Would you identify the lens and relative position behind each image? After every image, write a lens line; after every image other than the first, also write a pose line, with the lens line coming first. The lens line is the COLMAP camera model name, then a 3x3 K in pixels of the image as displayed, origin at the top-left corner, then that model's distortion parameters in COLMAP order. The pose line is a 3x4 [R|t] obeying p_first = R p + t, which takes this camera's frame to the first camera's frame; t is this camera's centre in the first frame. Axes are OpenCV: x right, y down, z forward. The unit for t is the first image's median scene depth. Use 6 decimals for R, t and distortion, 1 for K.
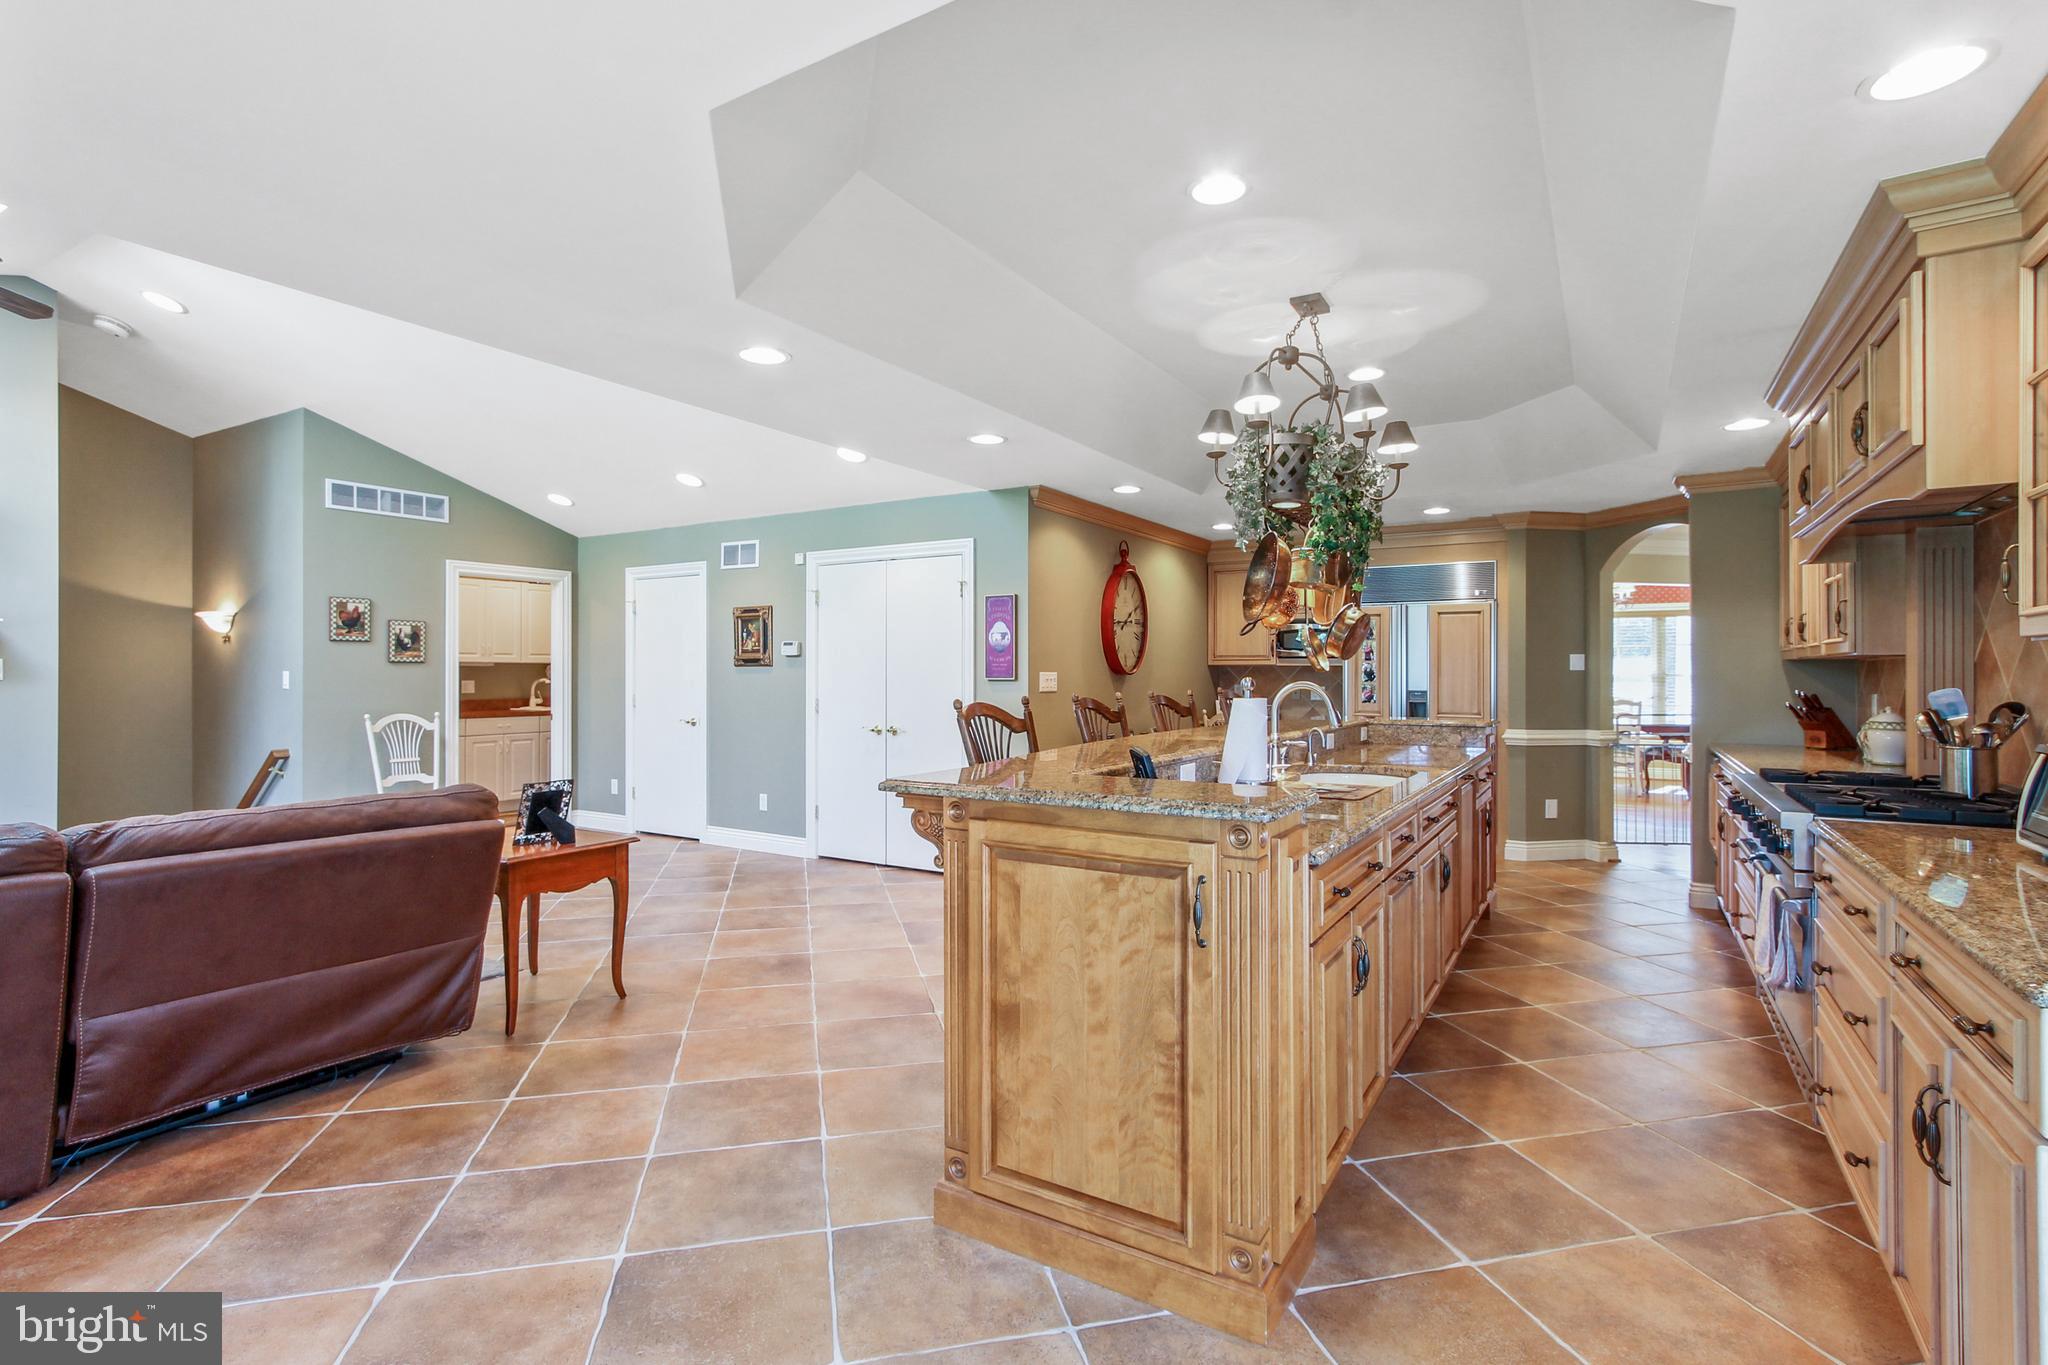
lens RADIAL K [[978.3, 0, 1031.5], [0, 978.3, 678.3], [0, 0, 1]] dist [0.001877, 0.001278]
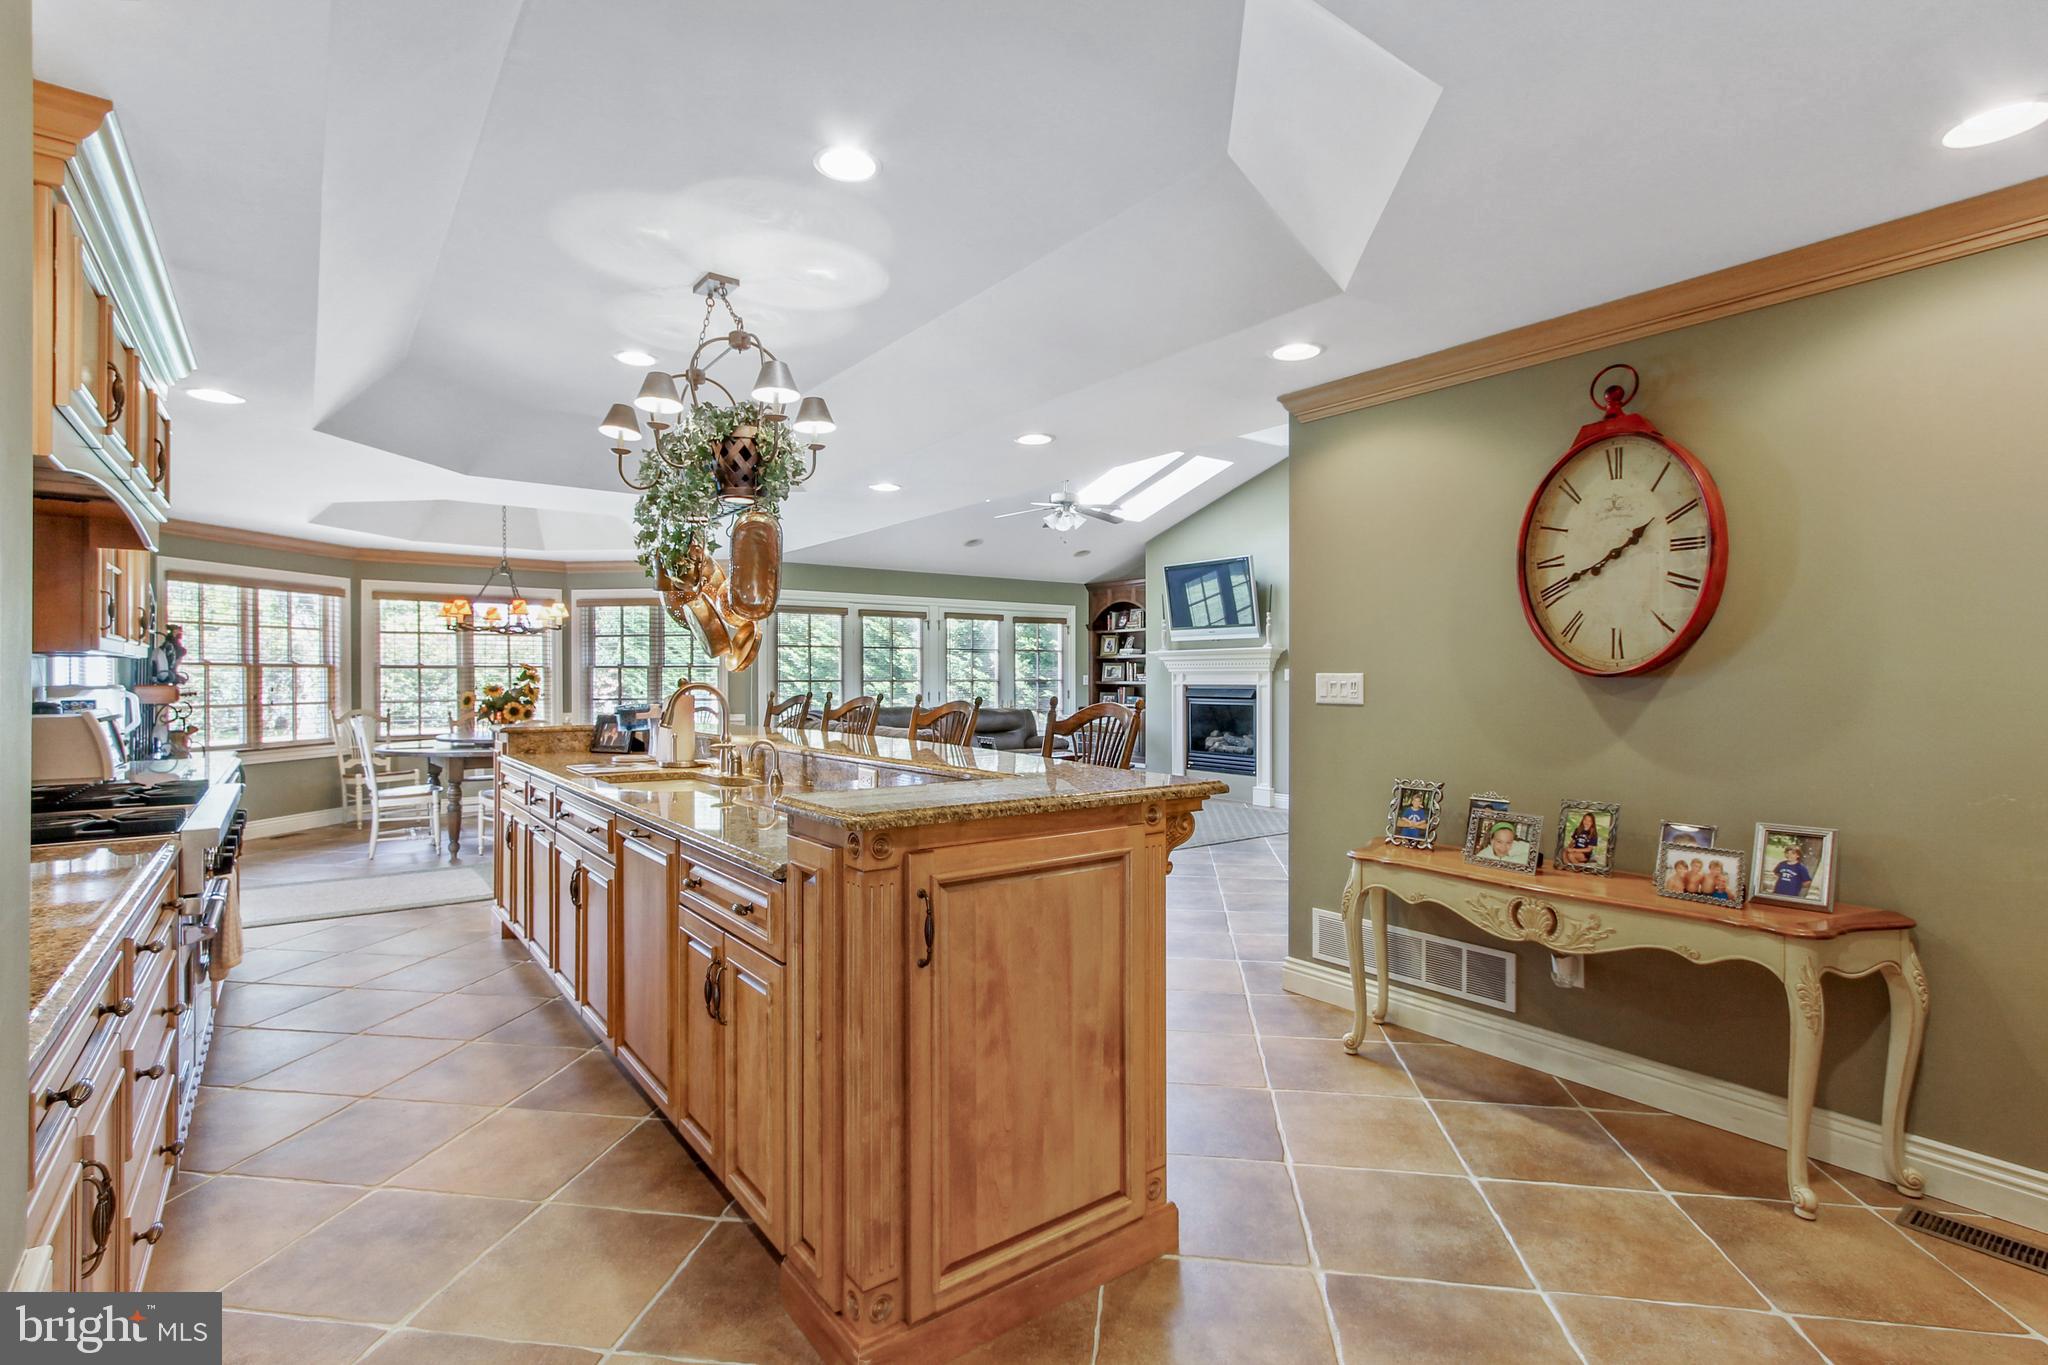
lens RADIAL K [[978.3, 0, 1031.5], [0, 978.3, 678.3], [0, 0, 1]] dist [0.001877, 0.001278]
pose [[-0.371397, -0.000696, -0.928474, 0.692702], [-0.006627, 0.999976, 0.001901, -0.002554], [0.928450, 0.006859, -0.371393, 1.077538]]
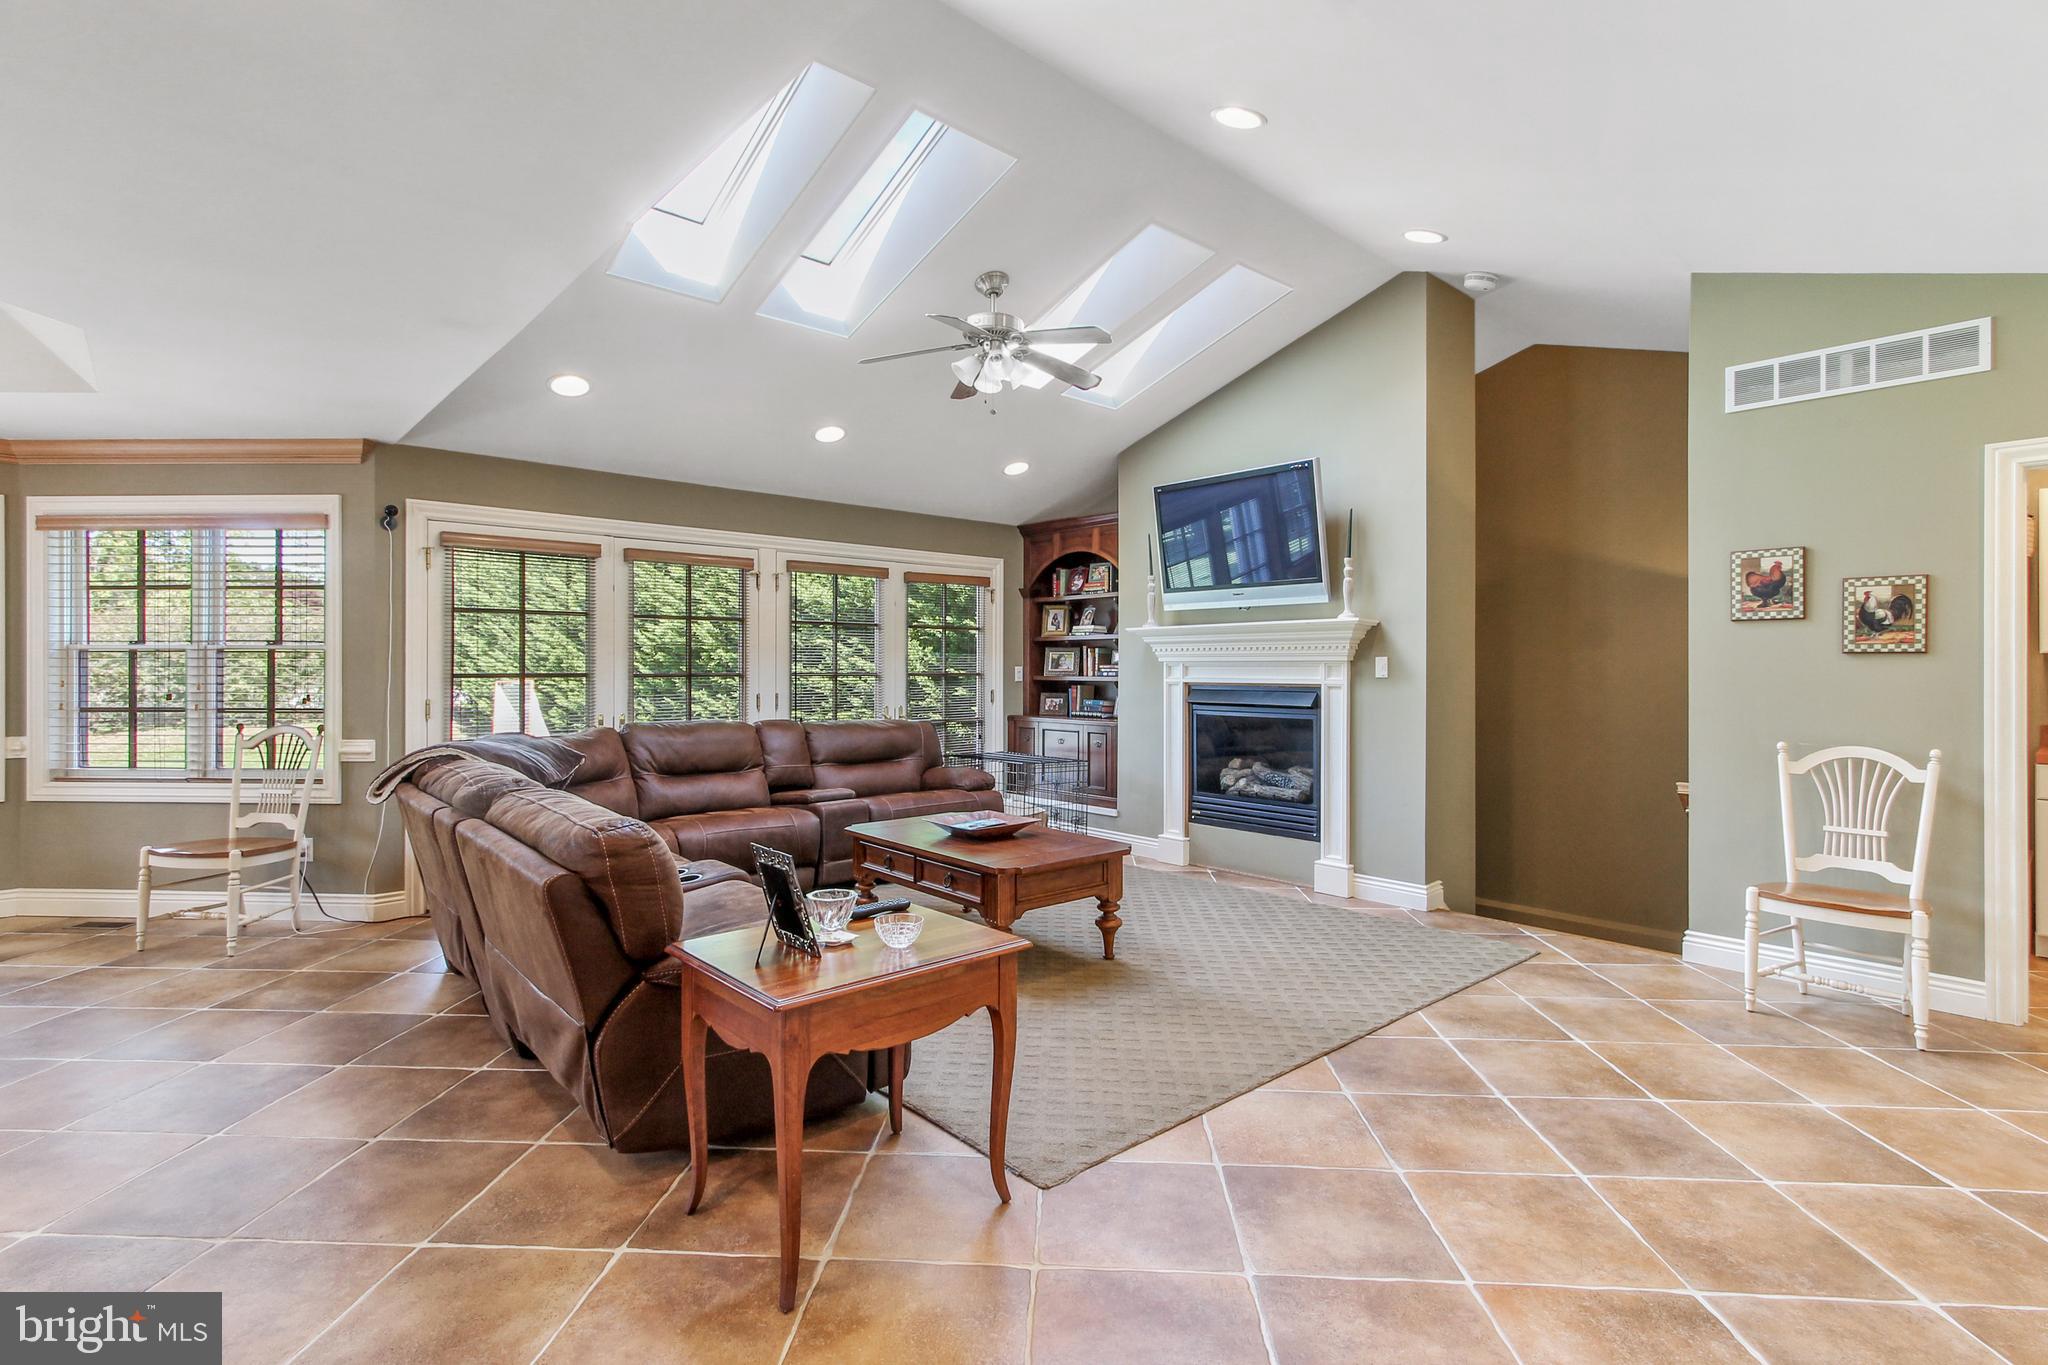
lens RADIAL K [[964.2, 0, 1016.4], [0, 964.2, 655.8], [0, 0, 1]] dist [0.000739, 0.000314]
pose [[-0.300085, -0.013400, -0.953818, 0.020719], [-0.008301, 0.999900, -0.011435, -0.005420], [0.953876, 0.004486, -0.300167, 0.820306]]
